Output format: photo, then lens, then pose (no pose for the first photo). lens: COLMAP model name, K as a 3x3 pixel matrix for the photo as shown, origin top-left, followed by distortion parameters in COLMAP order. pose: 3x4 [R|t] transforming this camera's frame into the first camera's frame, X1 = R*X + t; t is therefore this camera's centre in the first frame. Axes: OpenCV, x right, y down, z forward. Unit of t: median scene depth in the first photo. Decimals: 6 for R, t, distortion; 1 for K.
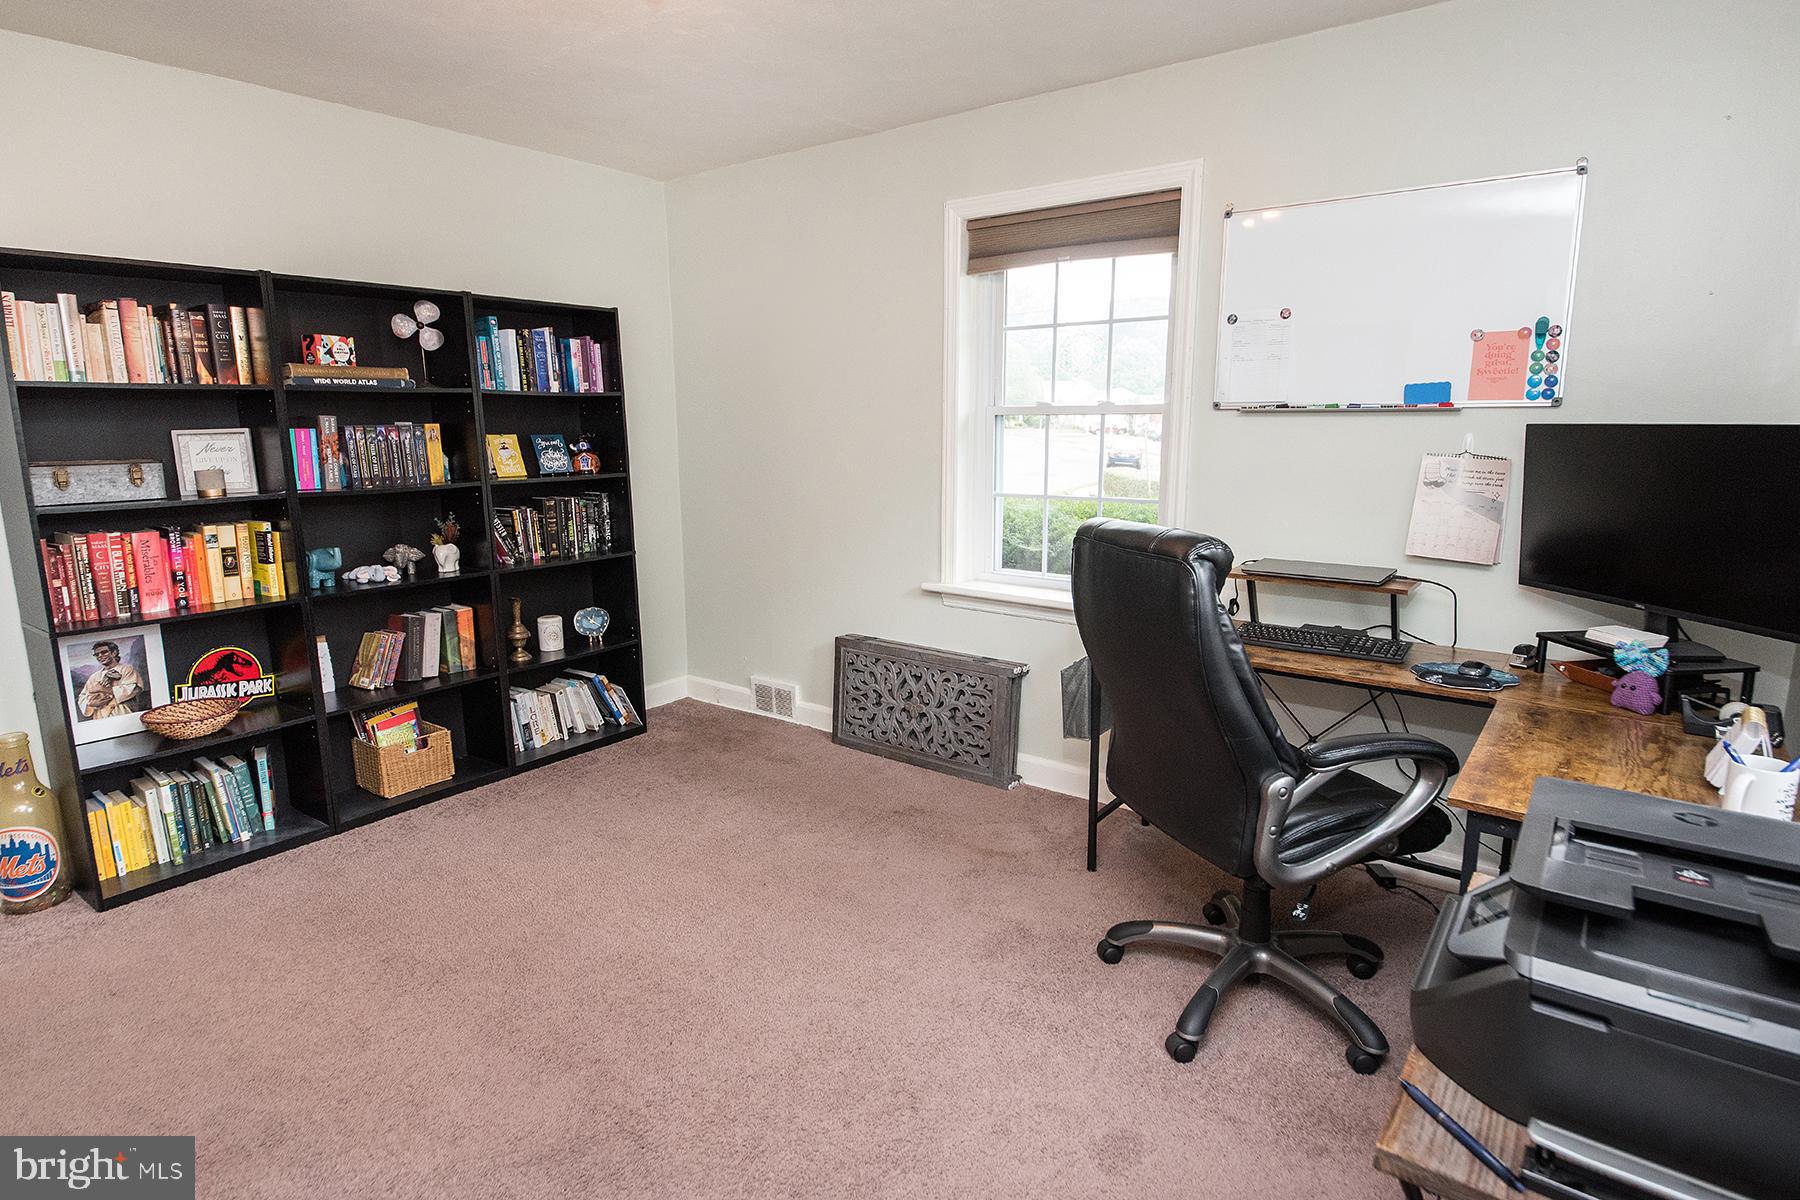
lens RADIAL K [[940.8, 0, 898.2], [0, 940.8, 598.1], [0, 0, 1]] dist [0.038724, -0.033994]
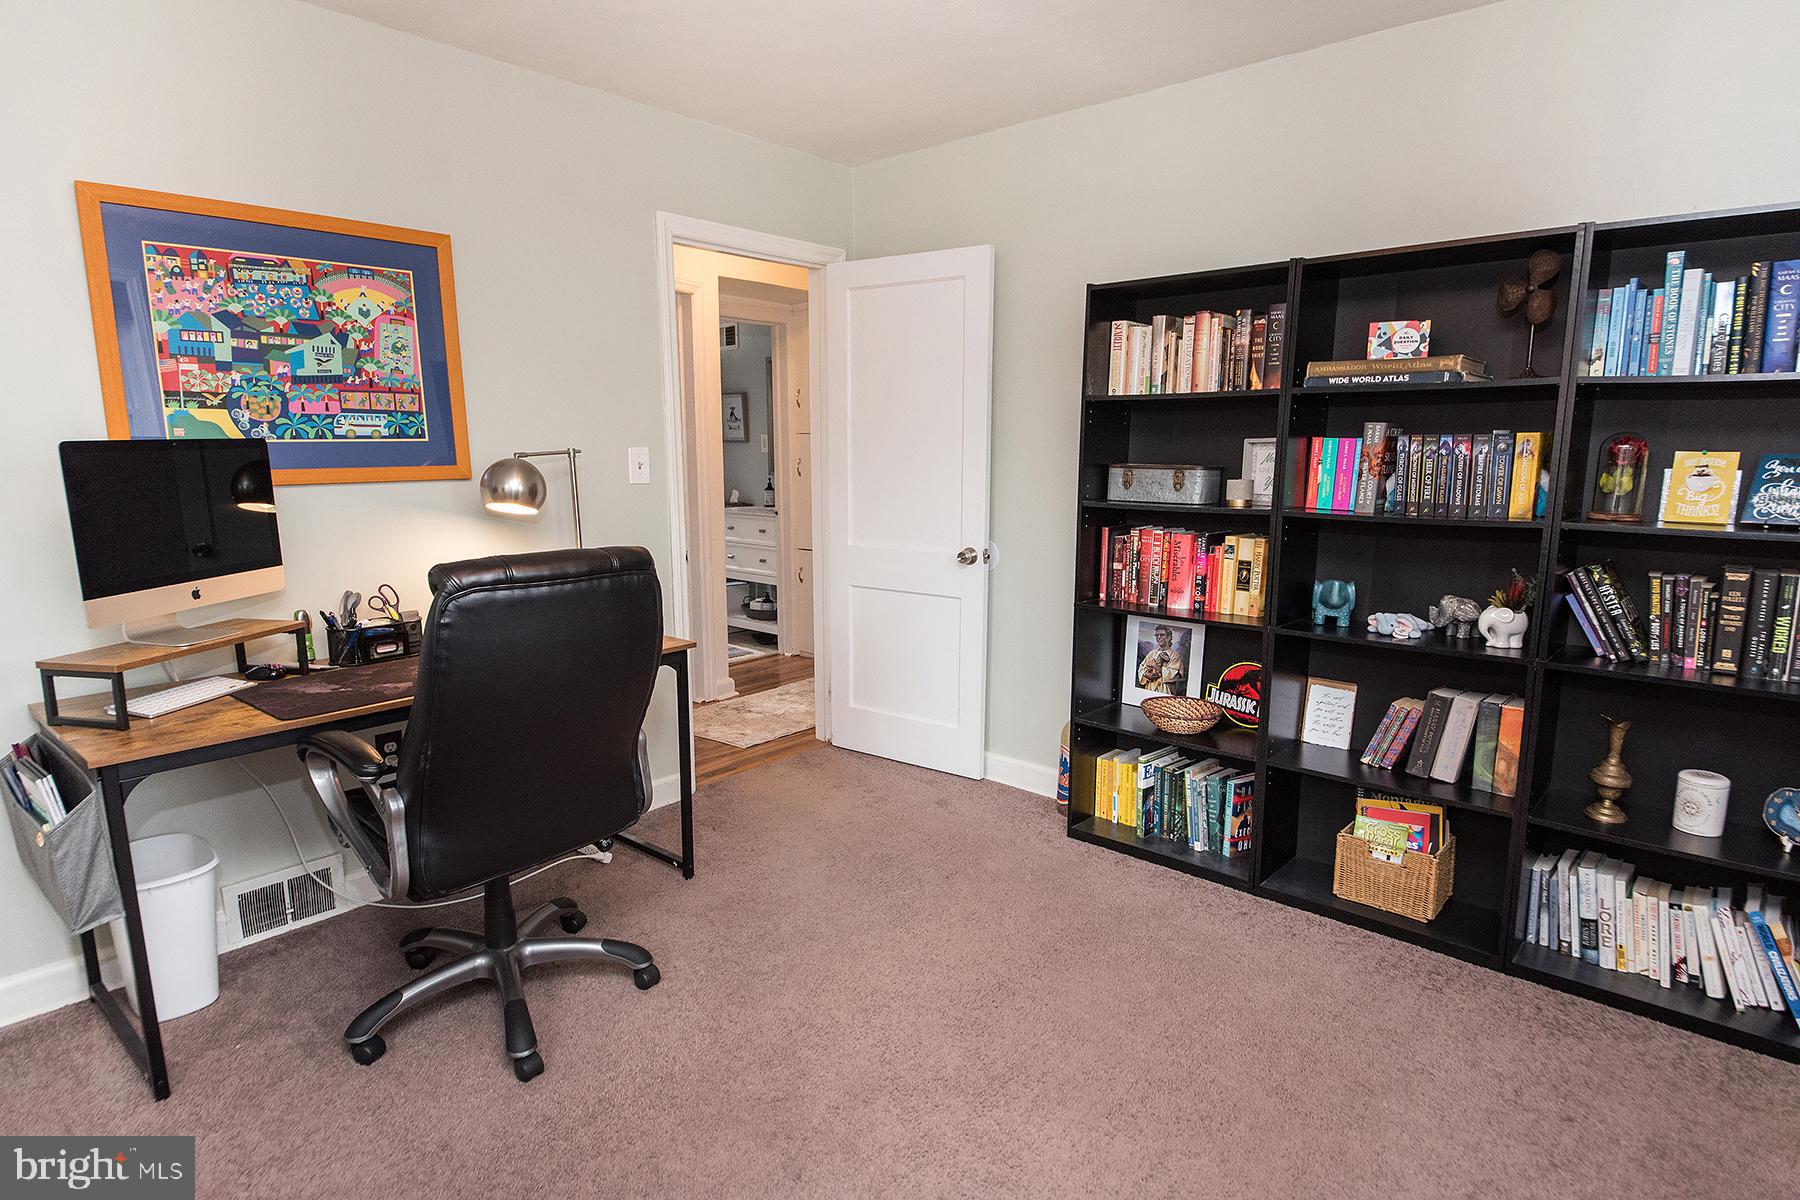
lens RADIAL K [[965.8, 0, 899.5], [0, 965.8, 619.8], [0, 0, 1]] dist [0.002003, -0.000480]
pose [[-0.090995, 0.191519, -0.977262, 0.279435], [-0.183400, 0.961325, 0.205473, -0.126028], [0.978818, 0.197927, -0.052351, 0.684645]]
